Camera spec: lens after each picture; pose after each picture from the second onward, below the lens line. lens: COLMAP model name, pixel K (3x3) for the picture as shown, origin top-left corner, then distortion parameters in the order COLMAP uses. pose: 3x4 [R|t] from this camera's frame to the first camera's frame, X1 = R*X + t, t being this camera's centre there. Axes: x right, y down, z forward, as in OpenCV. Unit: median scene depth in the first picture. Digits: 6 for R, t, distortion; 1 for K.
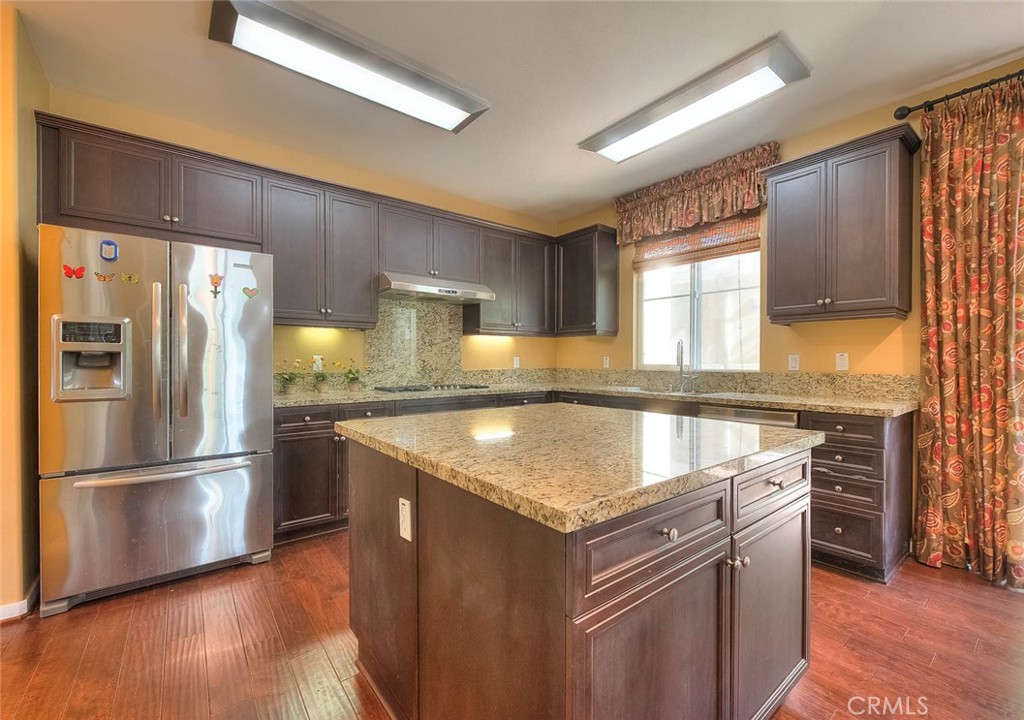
lens RADIAL K [[422.1, 0, 517.9], [0, 422.1, 360.4], [0, 0, 1]] dist [-0.001136, -0.000106]
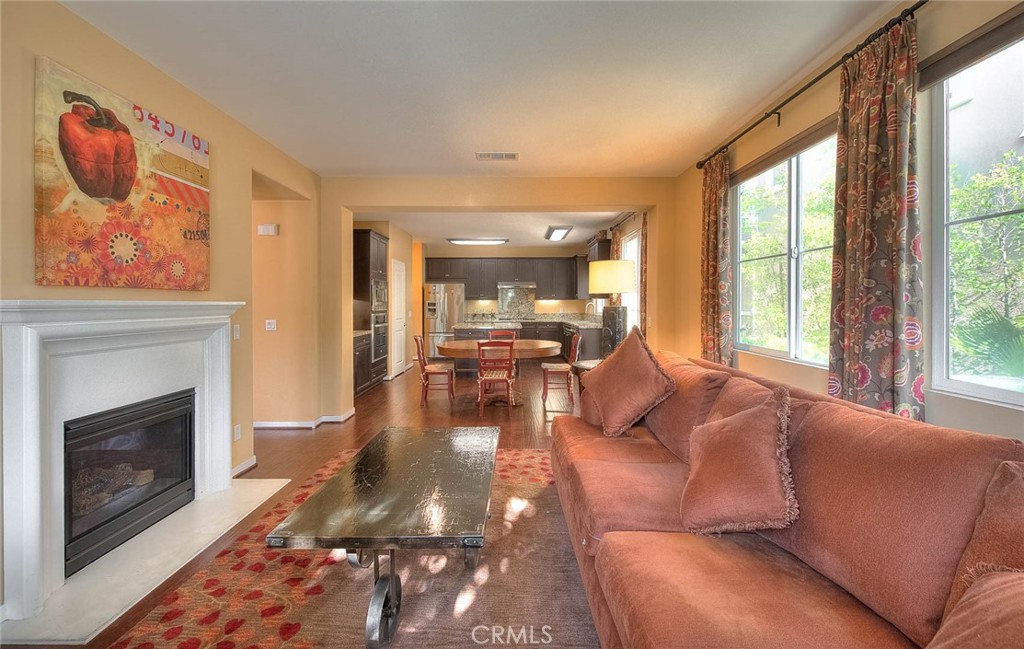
lens RADIAL K [[425.2, 0, 519.6], [0, 425.2, 303.3], [0, 0, 1]] dist [-0.001744, -0.000984]
pose [[0.790590, -0.006644, -0.612310, 3.954755], [0.003833, 0.999975, -0.005901, -0.064402], [0.612334, 0.002318, 0.790596, -3.201168]]
